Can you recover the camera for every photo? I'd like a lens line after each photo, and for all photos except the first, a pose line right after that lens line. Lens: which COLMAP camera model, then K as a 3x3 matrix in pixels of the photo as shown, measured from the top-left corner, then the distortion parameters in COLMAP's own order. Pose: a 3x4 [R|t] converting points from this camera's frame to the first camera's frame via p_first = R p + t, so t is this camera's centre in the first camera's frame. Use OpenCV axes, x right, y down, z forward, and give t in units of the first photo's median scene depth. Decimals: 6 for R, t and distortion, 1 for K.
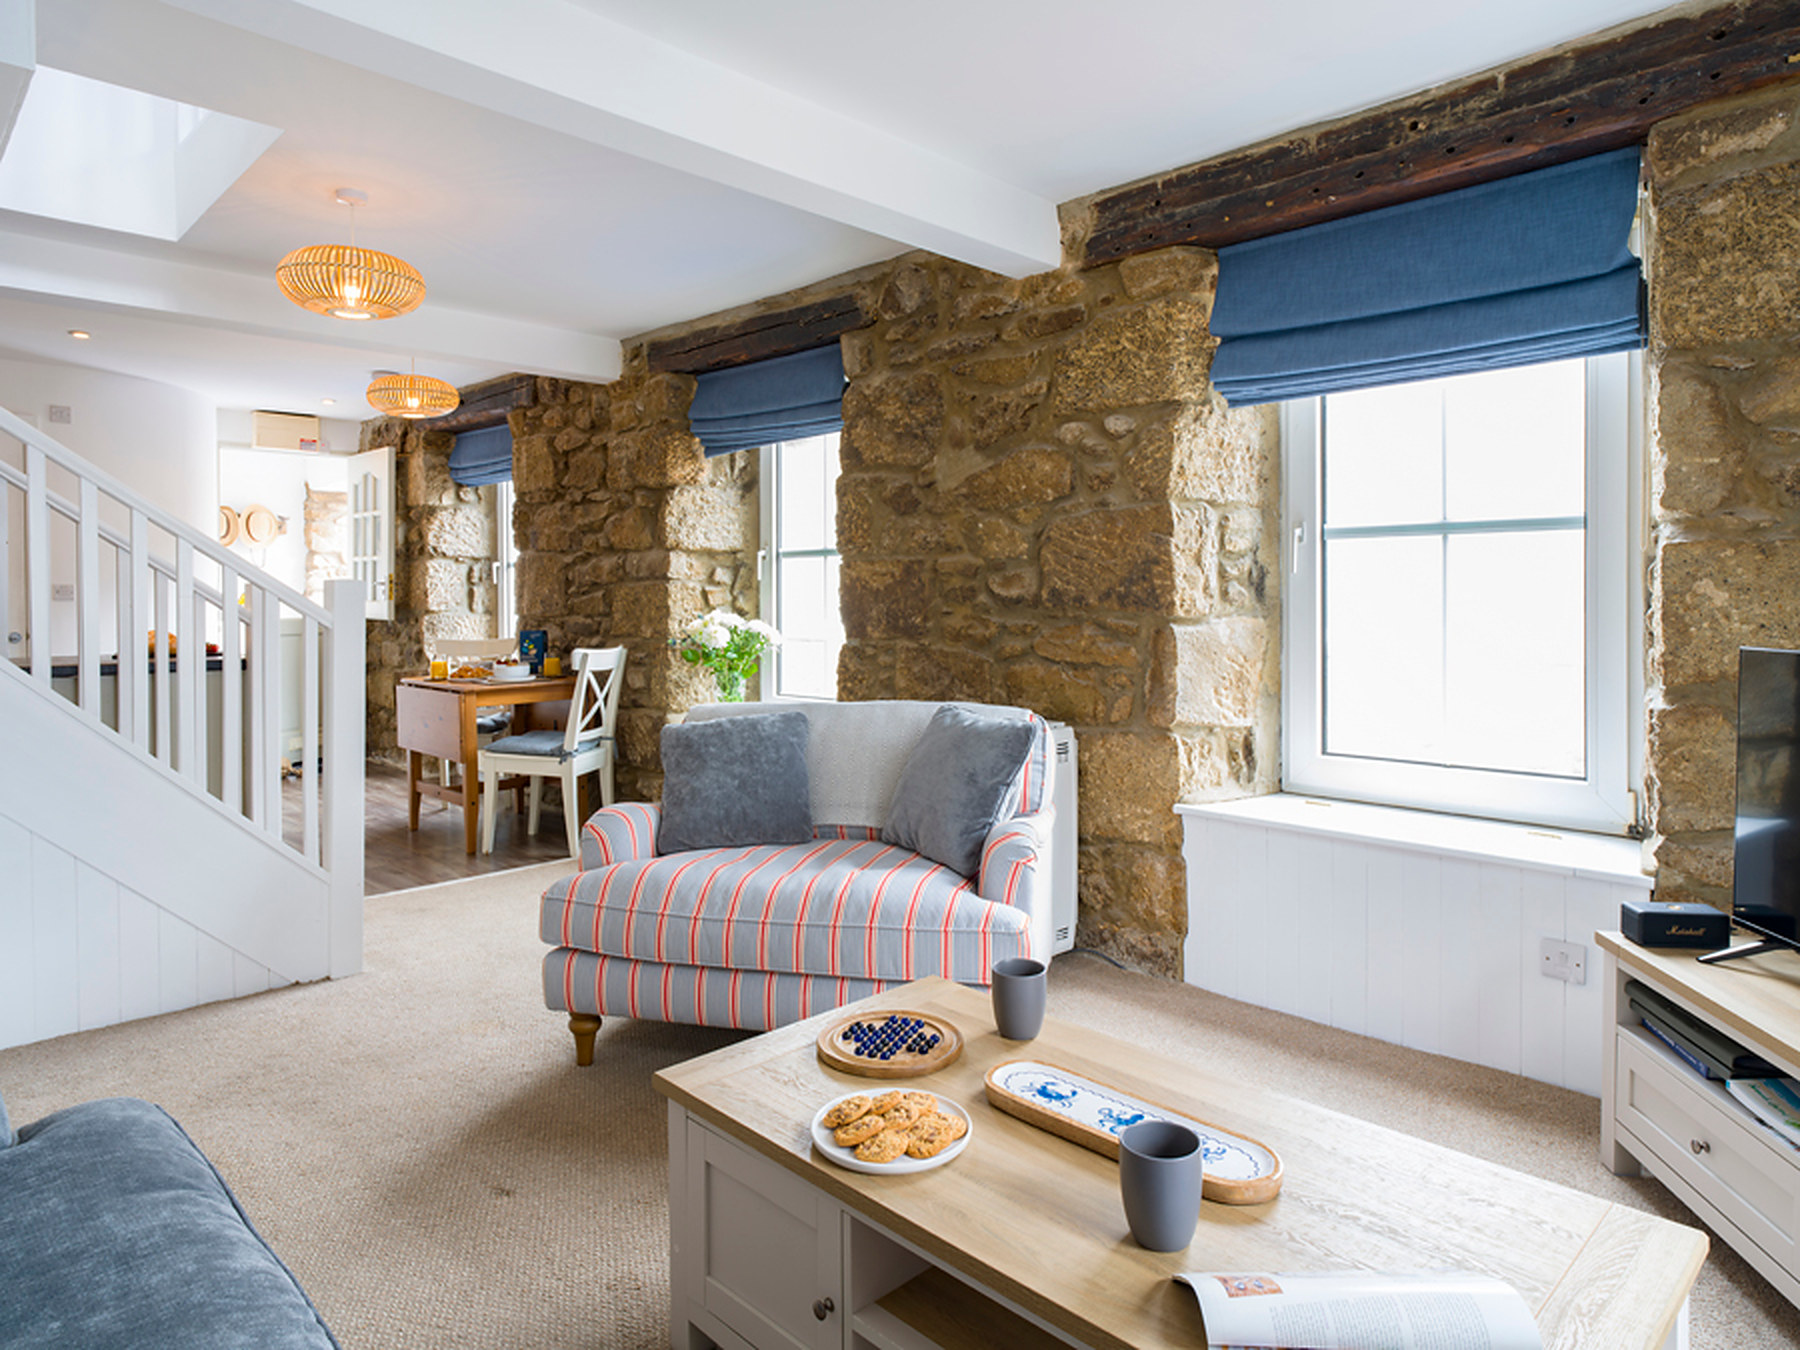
lens RADIAL K [[1107.1, 0, 900.0], [0, 1107.1, 609.5], [0, 0, 1]] dist [-0.007134, -0.000508]
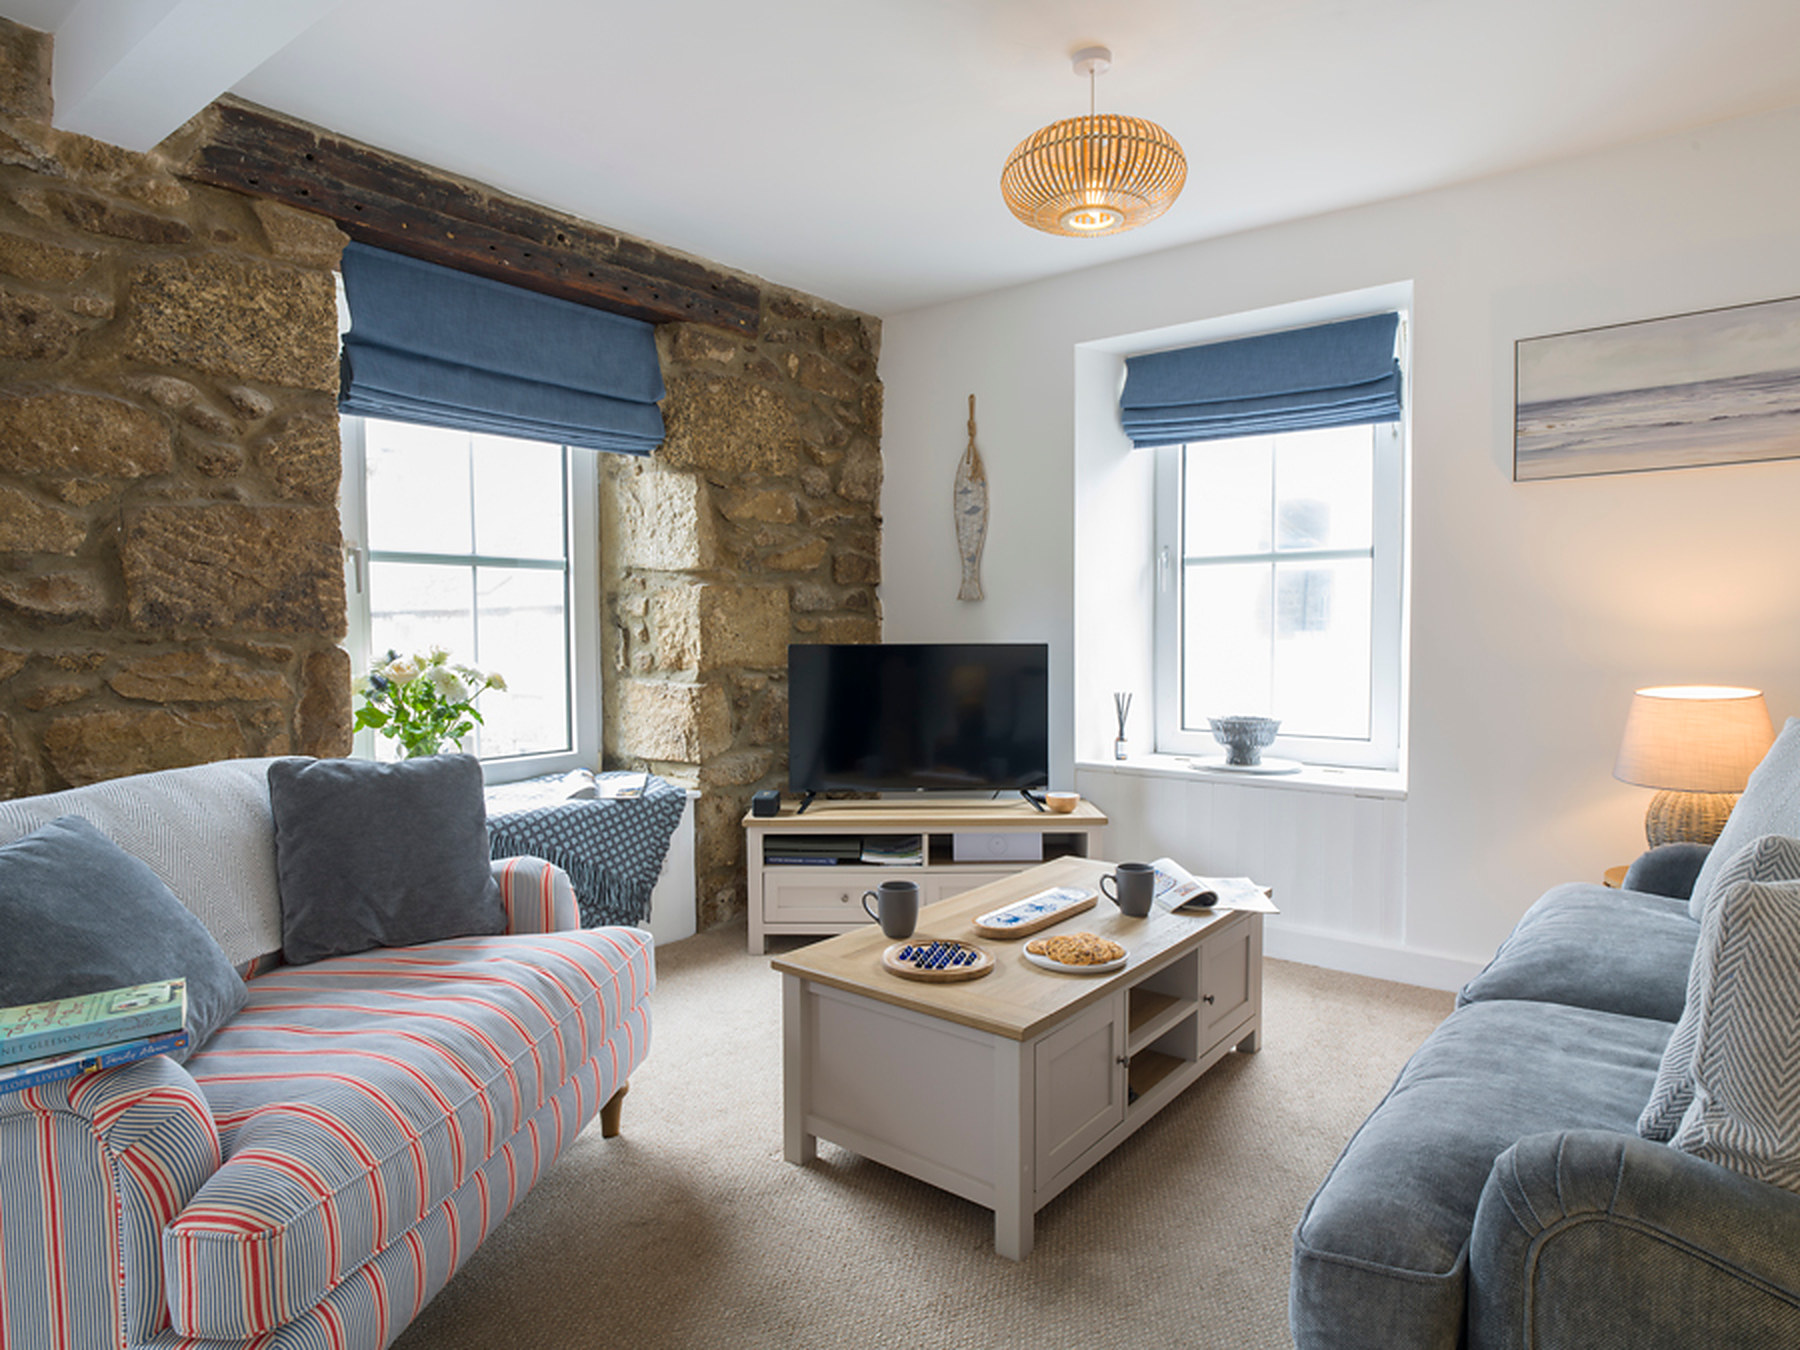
lens RADIAL K [[1048.0, 0, 898.0], [0, 1048.0, 677.1], [0, 0, 1]] dist [-0.004000, 0.002023]
pose [[-0.121109, -0.040577, 0.991809, -0.591530], [0.018100, 0.998908, 0.043078, 0.009242], [-0.992474, 0.023168, -0.120243, 0.596601]]
